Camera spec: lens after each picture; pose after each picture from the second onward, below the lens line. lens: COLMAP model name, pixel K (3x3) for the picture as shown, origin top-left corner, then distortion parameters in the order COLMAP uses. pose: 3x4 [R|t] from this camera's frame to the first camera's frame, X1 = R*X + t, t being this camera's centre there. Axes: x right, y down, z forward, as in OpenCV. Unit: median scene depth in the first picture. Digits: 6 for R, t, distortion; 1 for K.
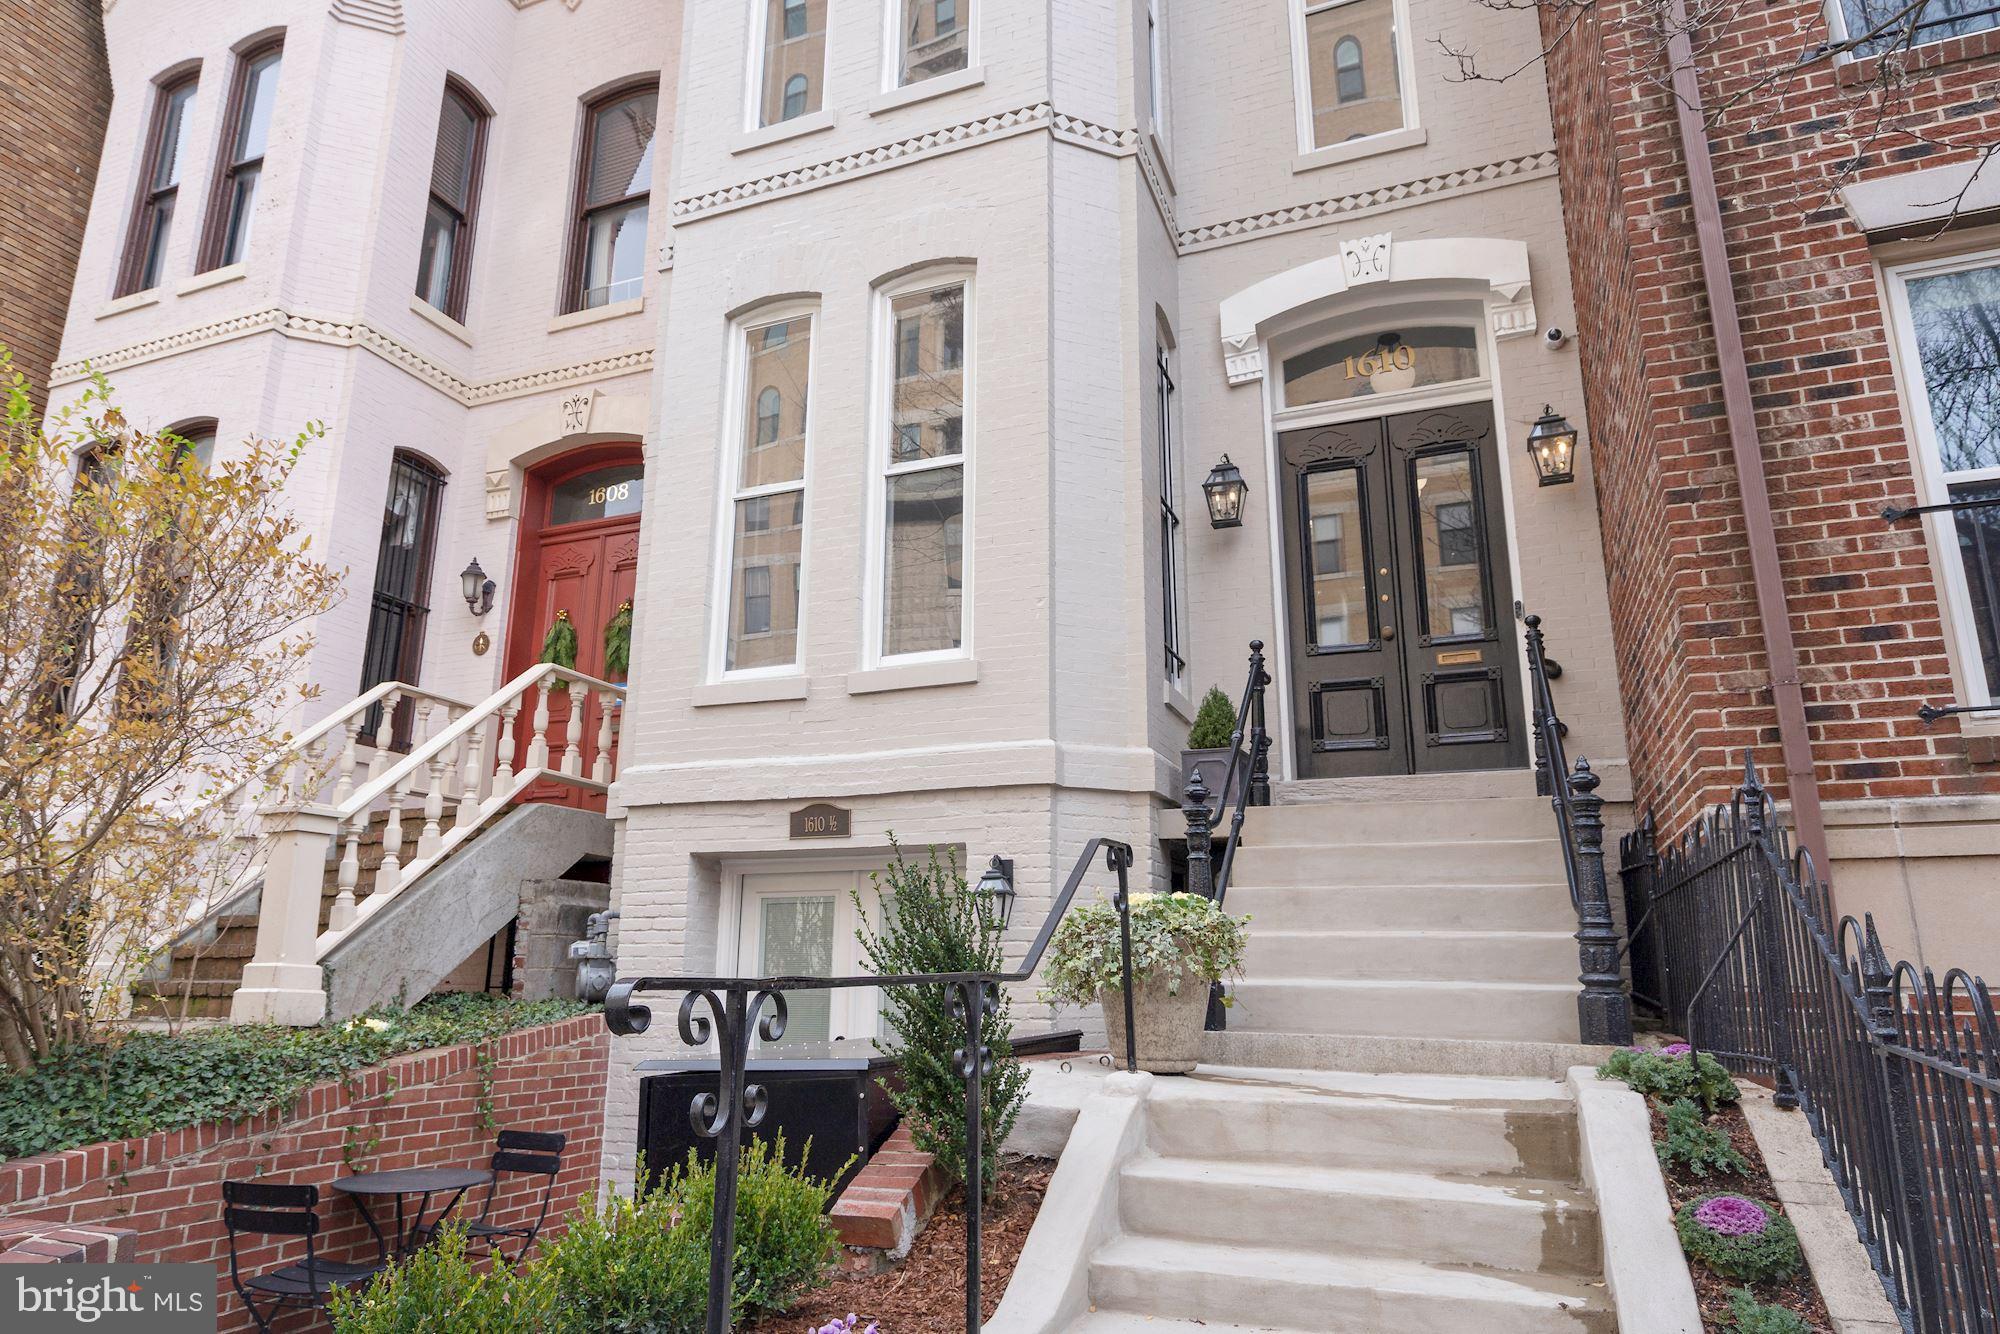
lens RADIAL K [[1227.6, 0, 1000.0], [0, 1227.6, 667.0], [0, 0, 1]] dist [0.006168, -0.001917]
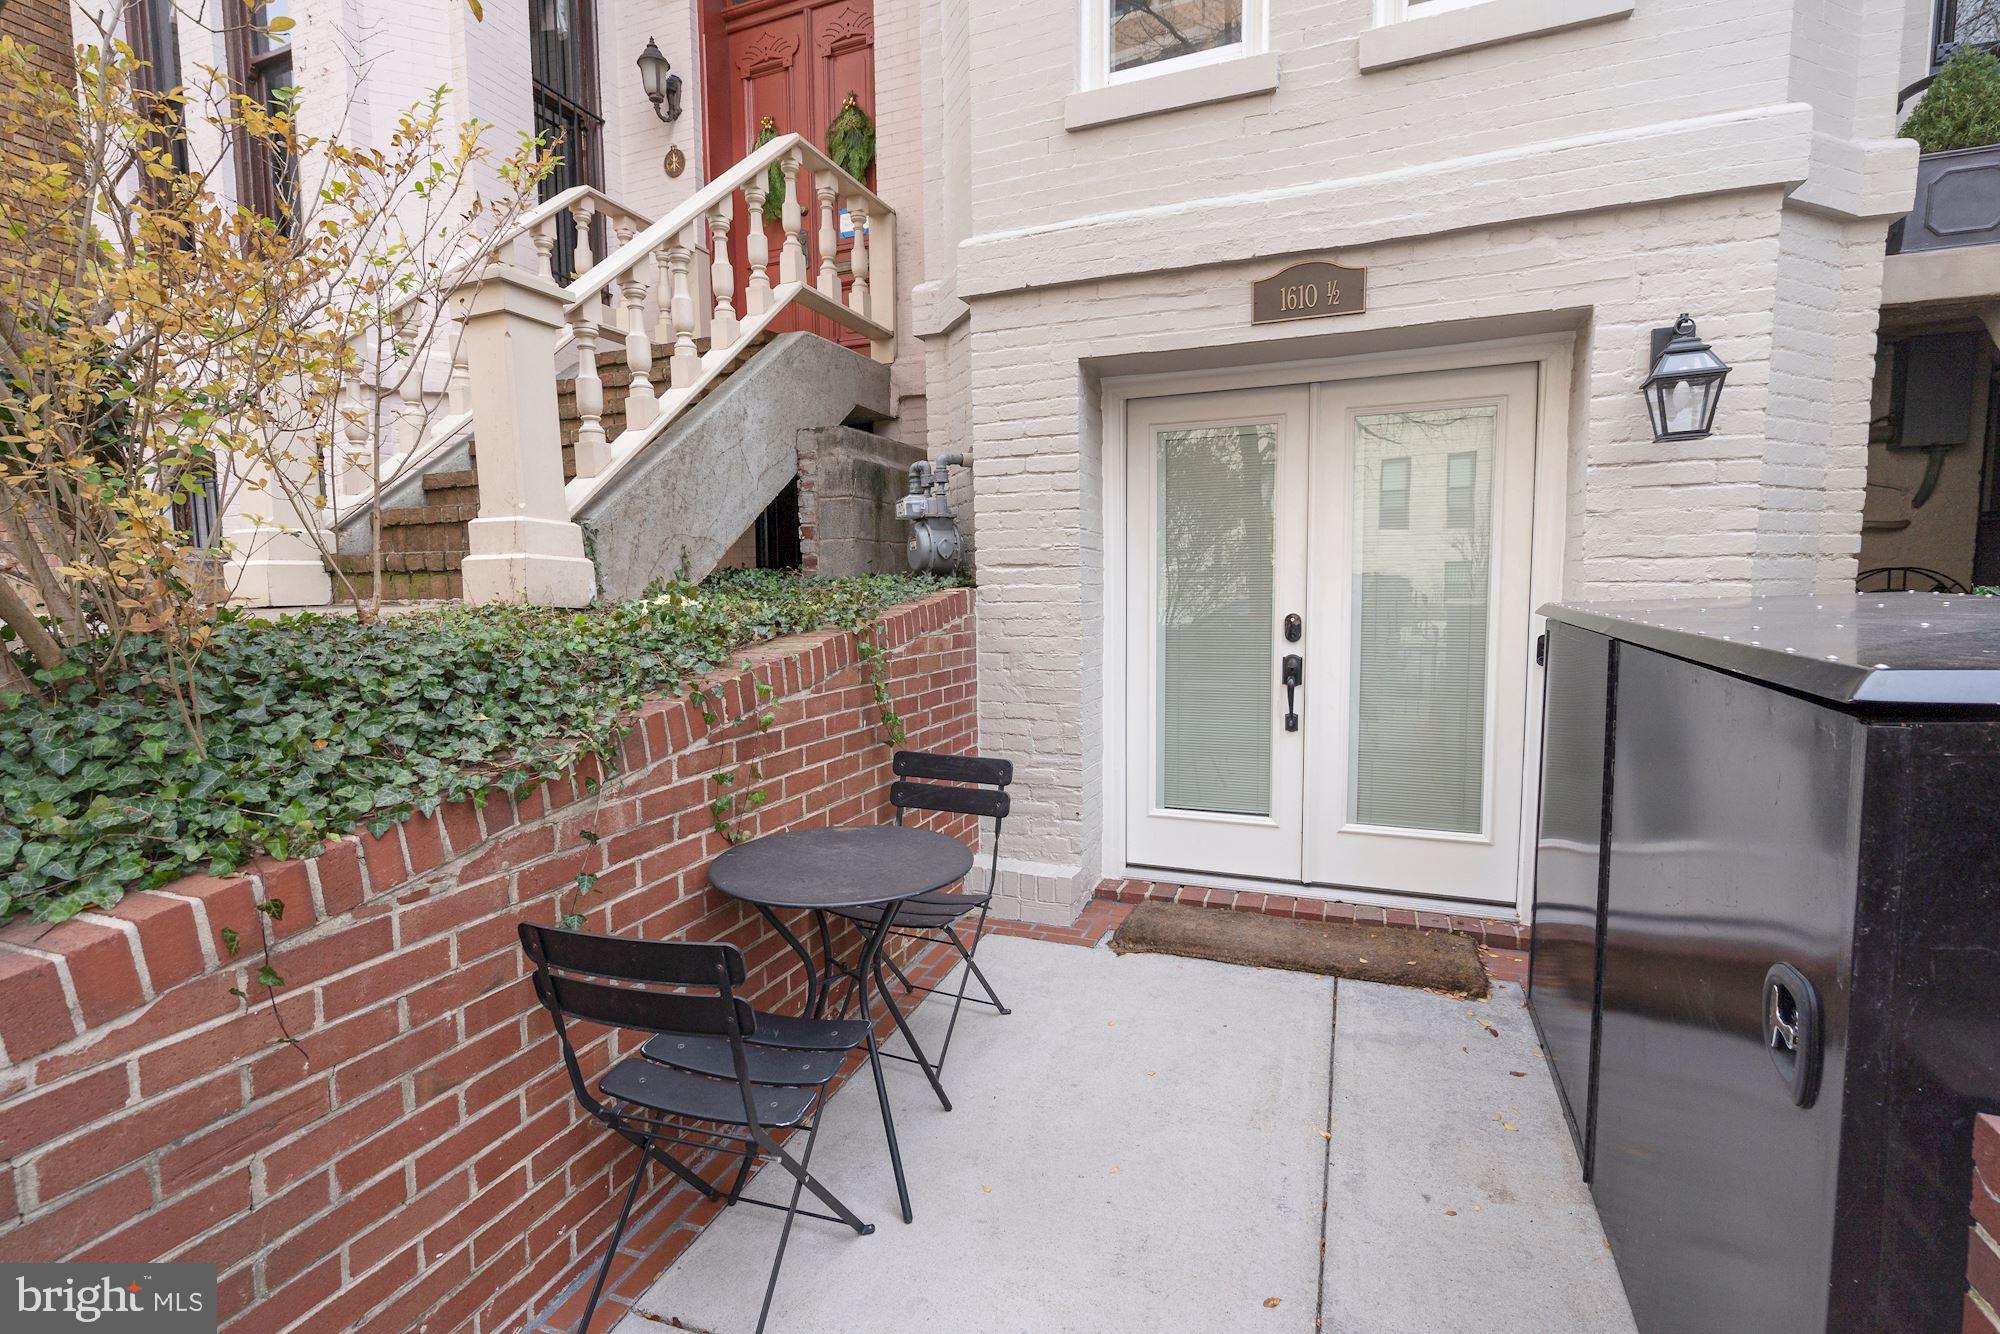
lens RADIAL K [[909.0, 0, 1000.0], [0, 909.0, 667.0], [0, 0, 1]] dist [-0.000235, 0.000224]
pose [[0.999809, -0.011879, -0.015533, -0.312360], [0.016383, 0.942510, 0.333775, 0.154245], [0.010675, -0.333966, 0.942525, 0.501638]]
